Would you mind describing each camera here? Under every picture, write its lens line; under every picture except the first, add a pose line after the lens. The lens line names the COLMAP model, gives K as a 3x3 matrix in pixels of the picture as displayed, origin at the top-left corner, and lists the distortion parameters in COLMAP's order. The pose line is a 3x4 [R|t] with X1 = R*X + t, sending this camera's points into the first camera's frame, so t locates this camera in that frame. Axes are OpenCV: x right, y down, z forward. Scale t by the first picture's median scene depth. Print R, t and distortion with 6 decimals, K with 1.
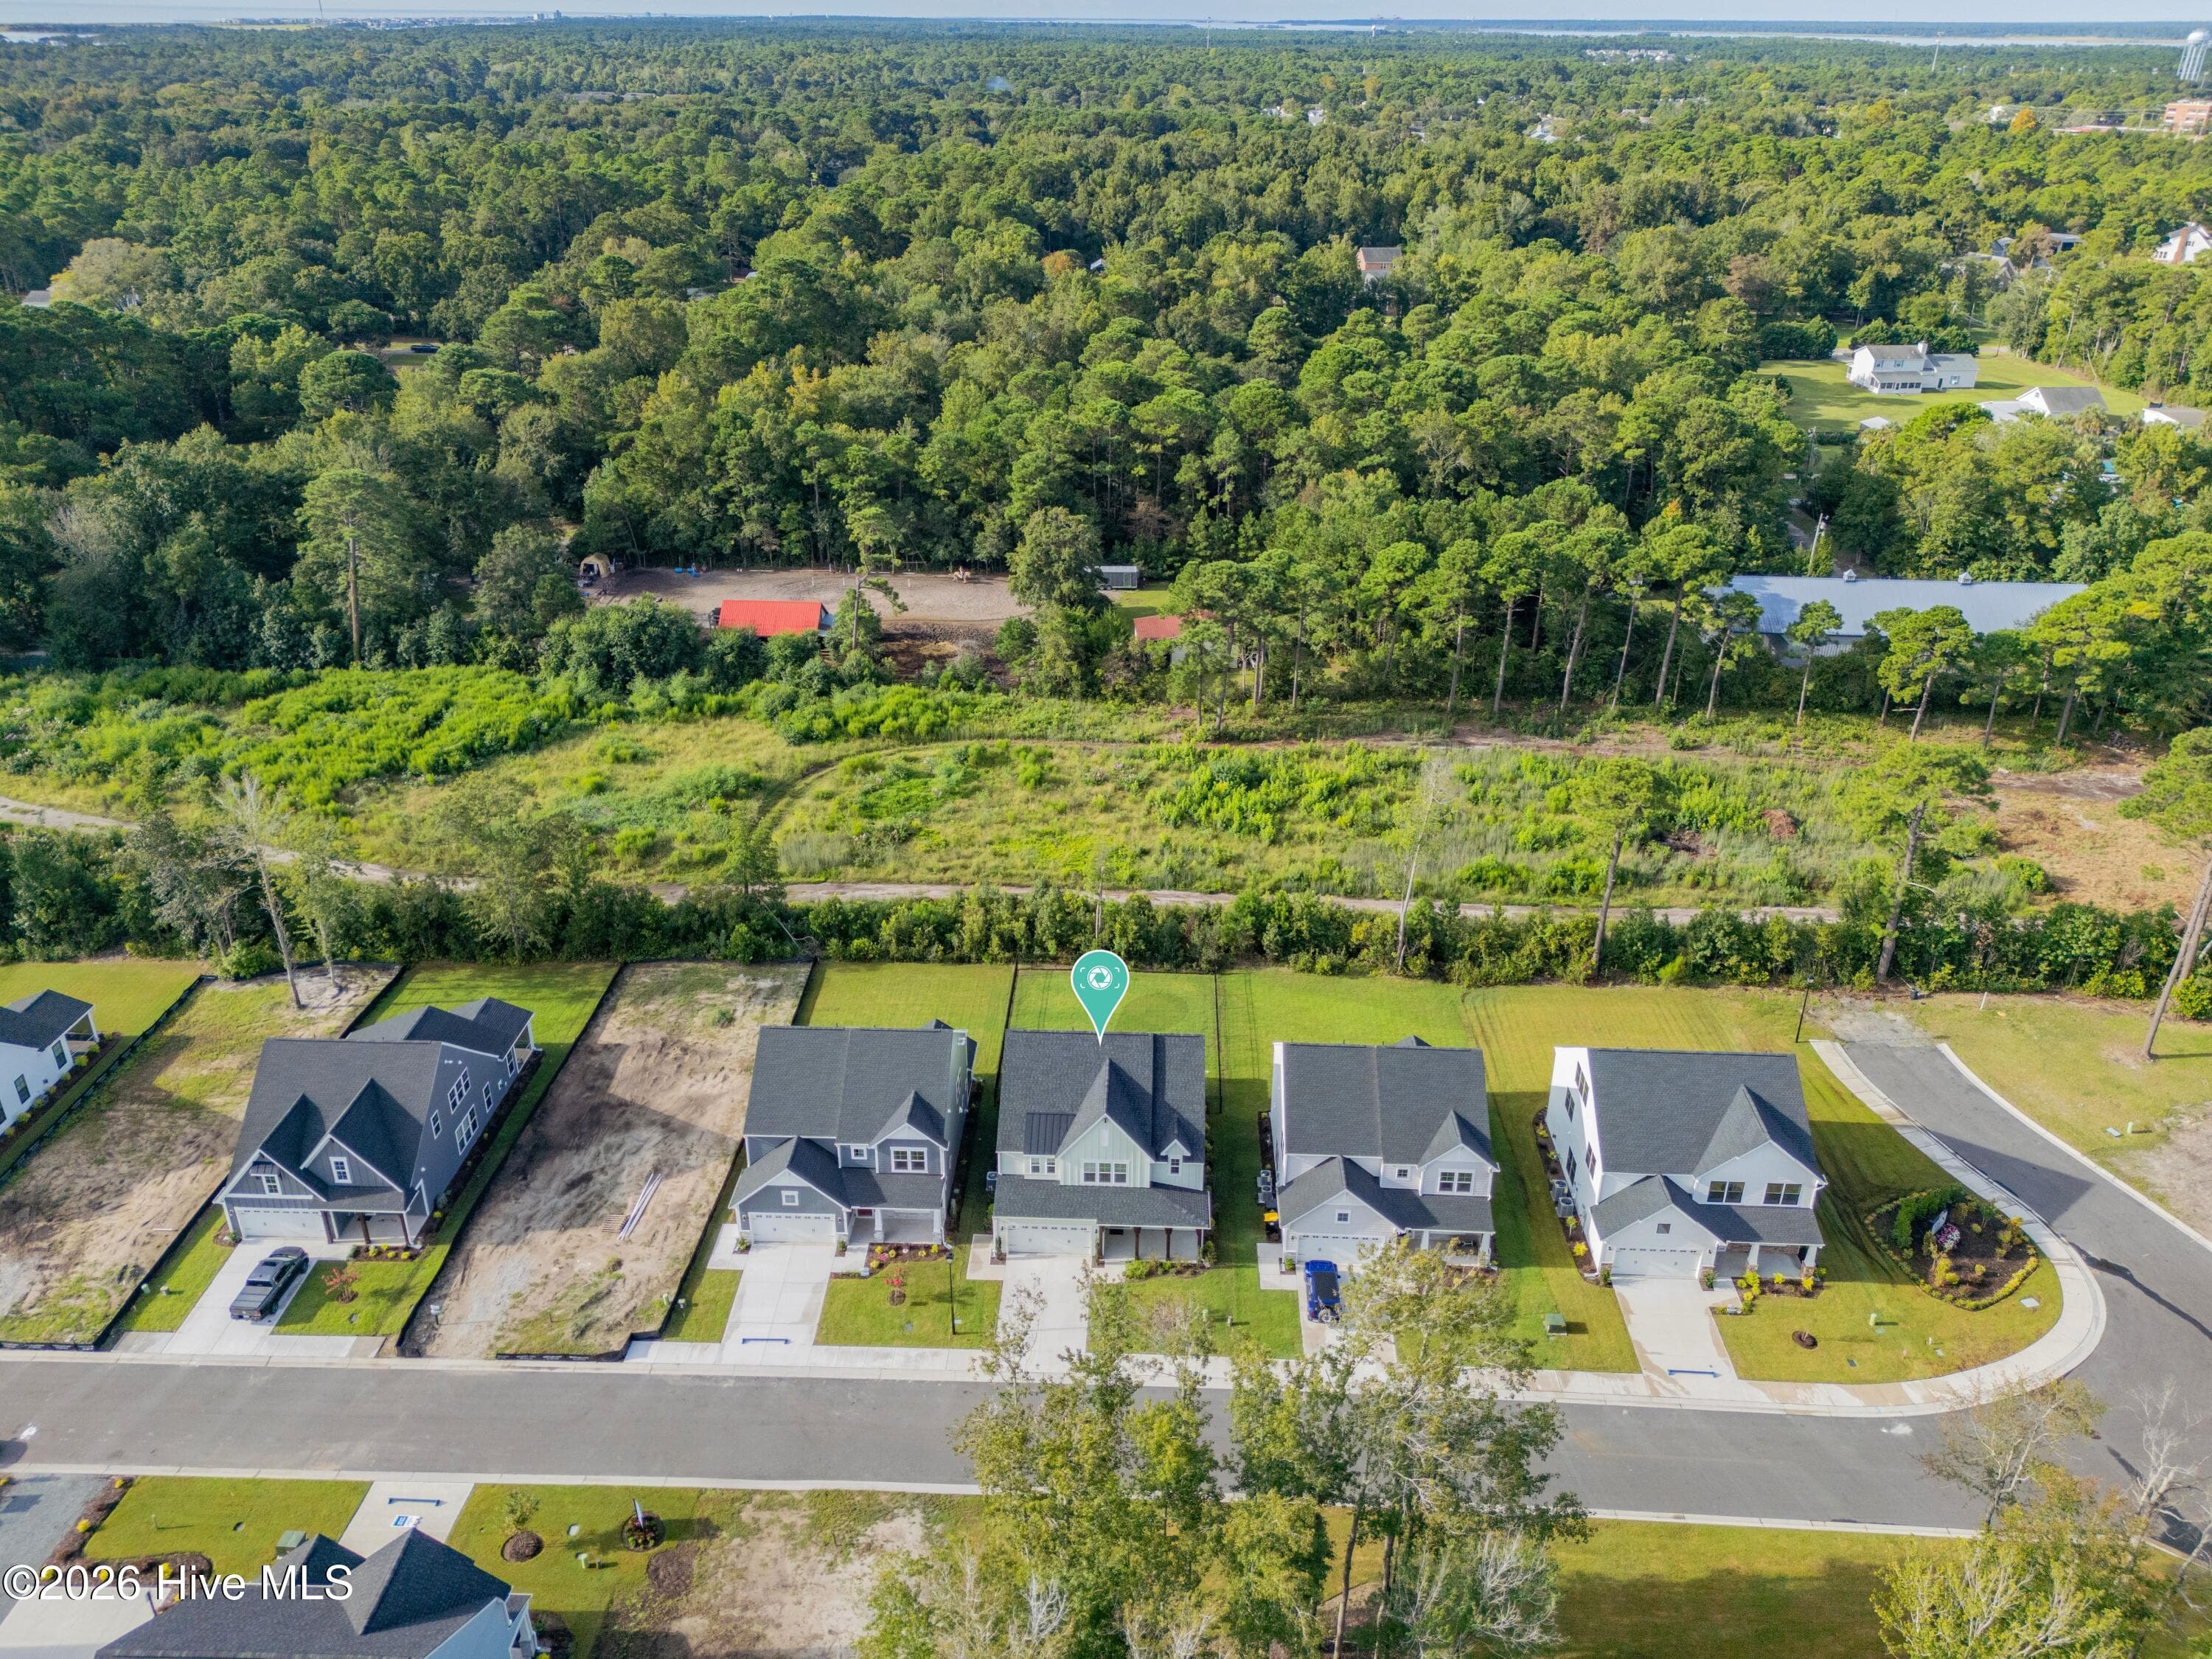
lens RADIAL K [[1633.0, 0, 1106.0], [0, 1633.0, 829.5], [0, 0, 1]] dist [0.072062, -0.071360]
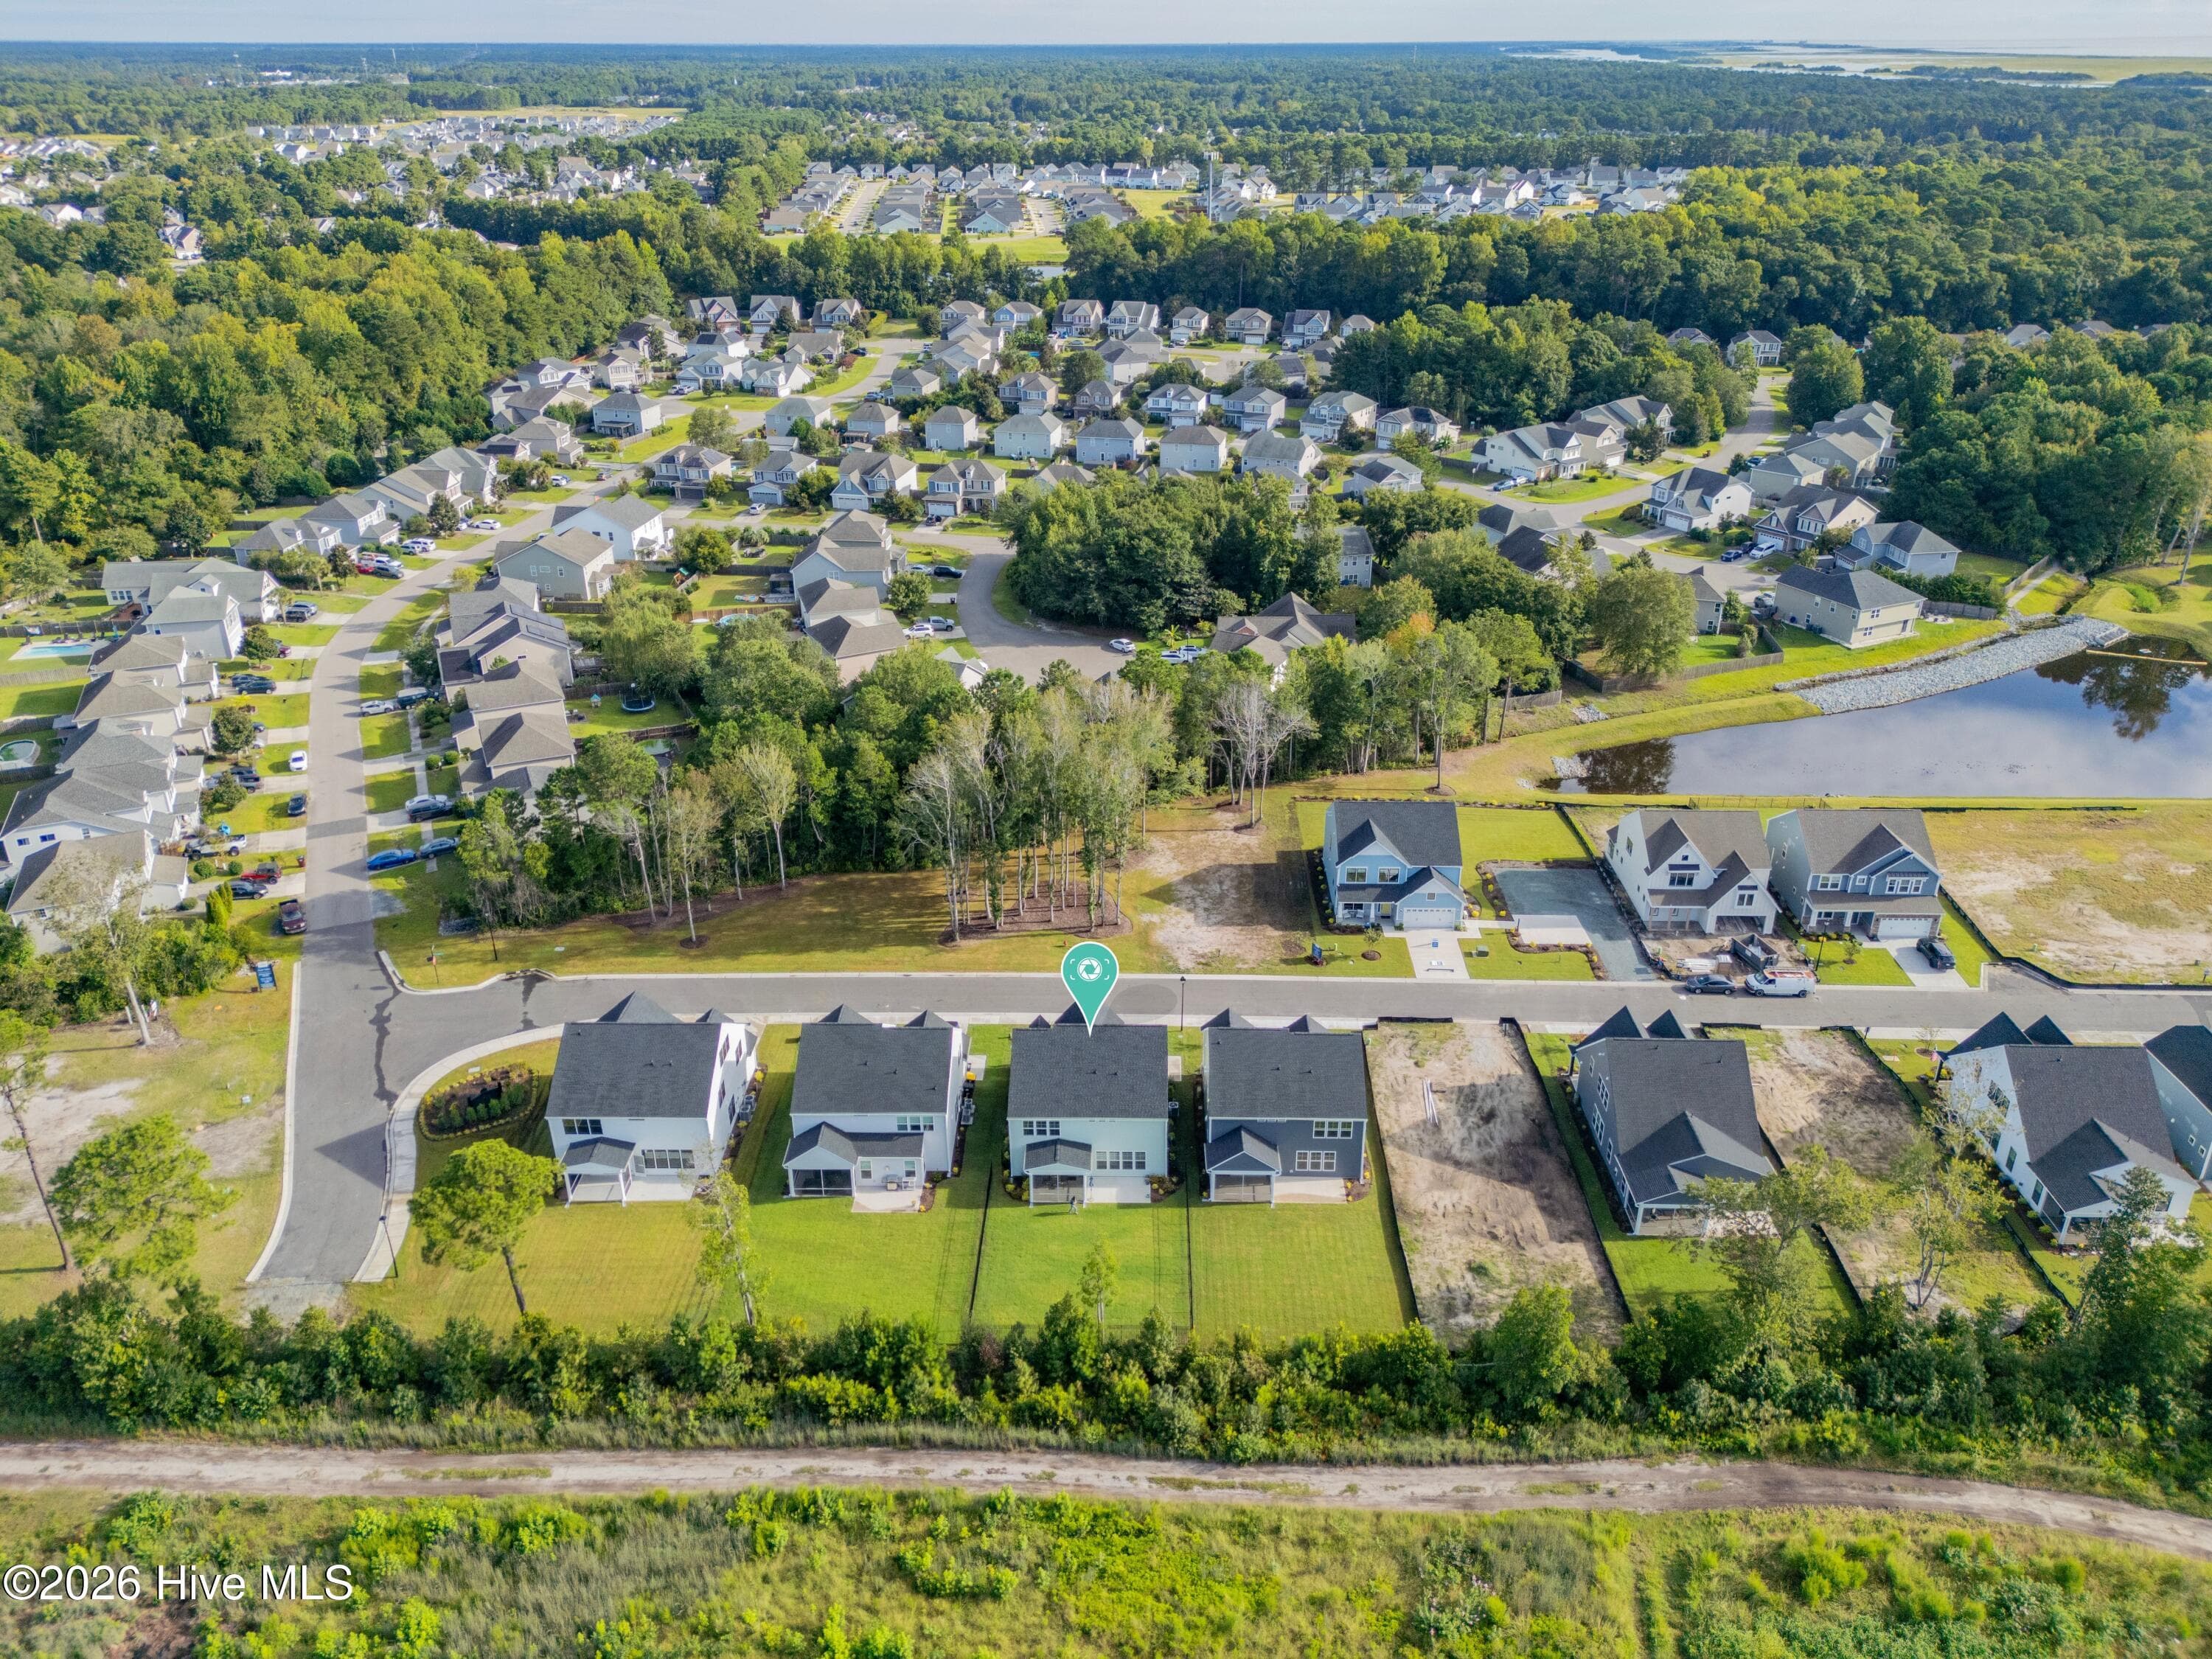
lens RADIAL K [[1603.6, 0, 1106.0], [0, 1603.6, 829.5], [0, 0, 1]] dist [0.084957, -0.084756]
pose [[-0.999892, -0.003044, -0.014386, 0.006199], [-0.013205, 0.616374, 0.787343, -0.770152], [0.006471, 0.787448, -0.616347, 1.314624]]
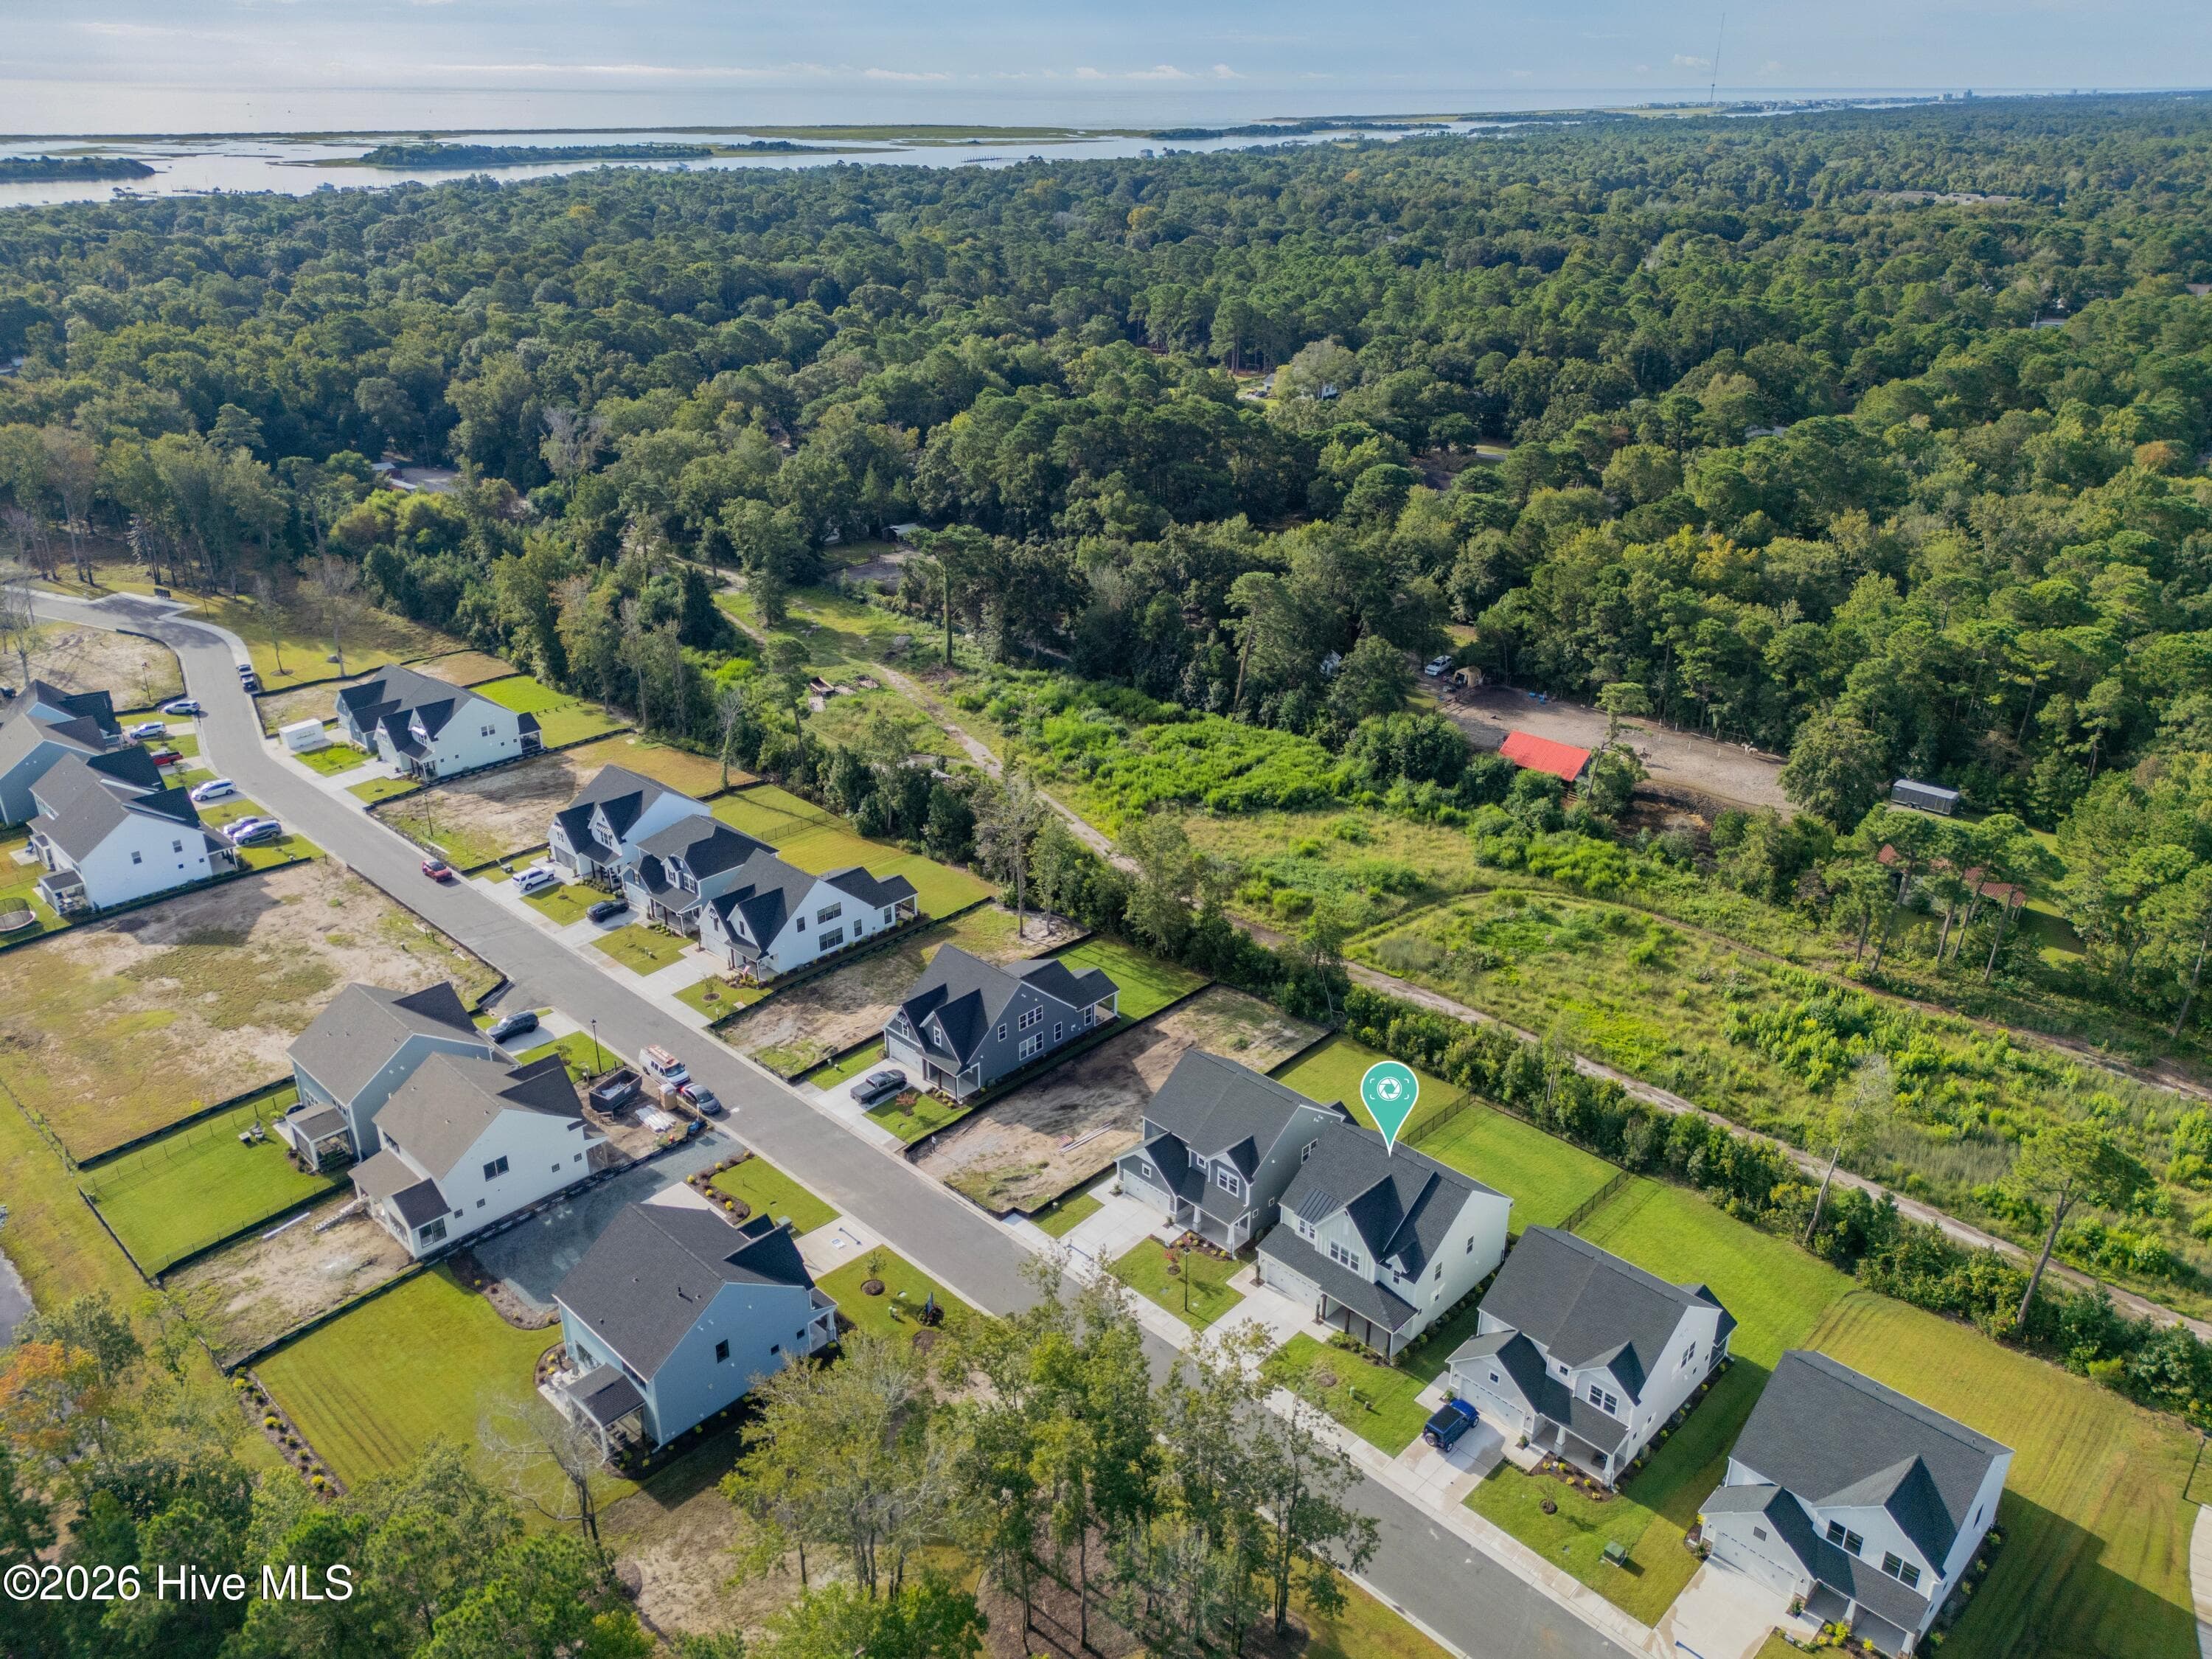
lens RADIAL K [[1603.6, 0, 1106.0], [0, 1603.6, 829.5], [0, 0, 1]] dist [0.084957, -0.084756]
pose [[0.740720, 0.272464, -0.614082, 0.403588], [-0.293640, 0.953434, 0.068837, -0.099456], [0.604243, 0.129330, 0.786234, -0.089219]]
